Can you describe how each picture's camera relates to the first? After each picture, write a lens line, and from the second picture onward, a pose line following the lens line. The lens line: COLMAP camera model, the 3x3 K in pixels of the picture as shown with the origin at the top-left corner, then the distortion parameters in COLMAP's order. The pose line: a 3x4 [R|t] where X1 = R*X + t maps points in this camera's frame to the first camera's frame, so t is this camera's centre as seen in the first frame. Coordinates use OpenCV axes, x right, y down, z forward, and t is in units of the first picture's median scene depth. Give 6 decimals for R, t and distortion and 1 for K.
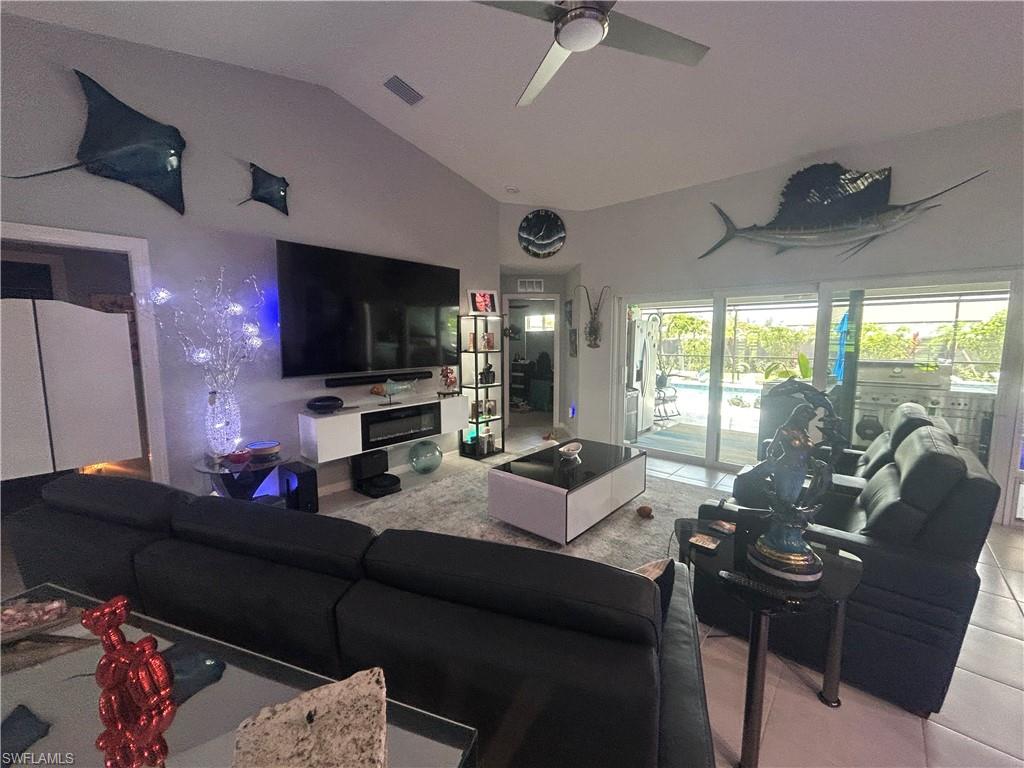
lens RADIAL K [[416.5, 0, 509.2], [0, 416.5, 380.5], [0, 0, 1]] dist [0.000016, 0.000215]
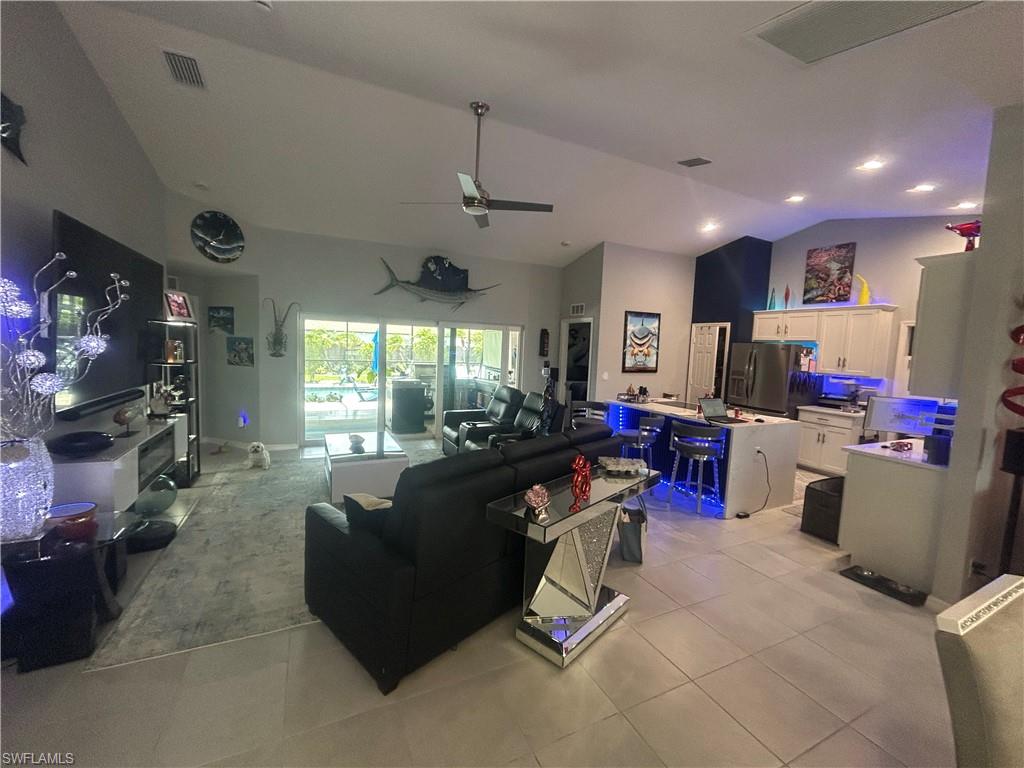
lens RADIAL K [[416.5, 0, 509.2], [0, 416.5, 380.5], [0, 0, 1]] dist [0.000016, 0.000215]
pose [[0.385589, -0.056092, 0.920964, -0.564715], [0.055961, 0.997735, 0.037338, -0.025145], [-0.920972, 0.037140, 0.387855, 0.035621]]
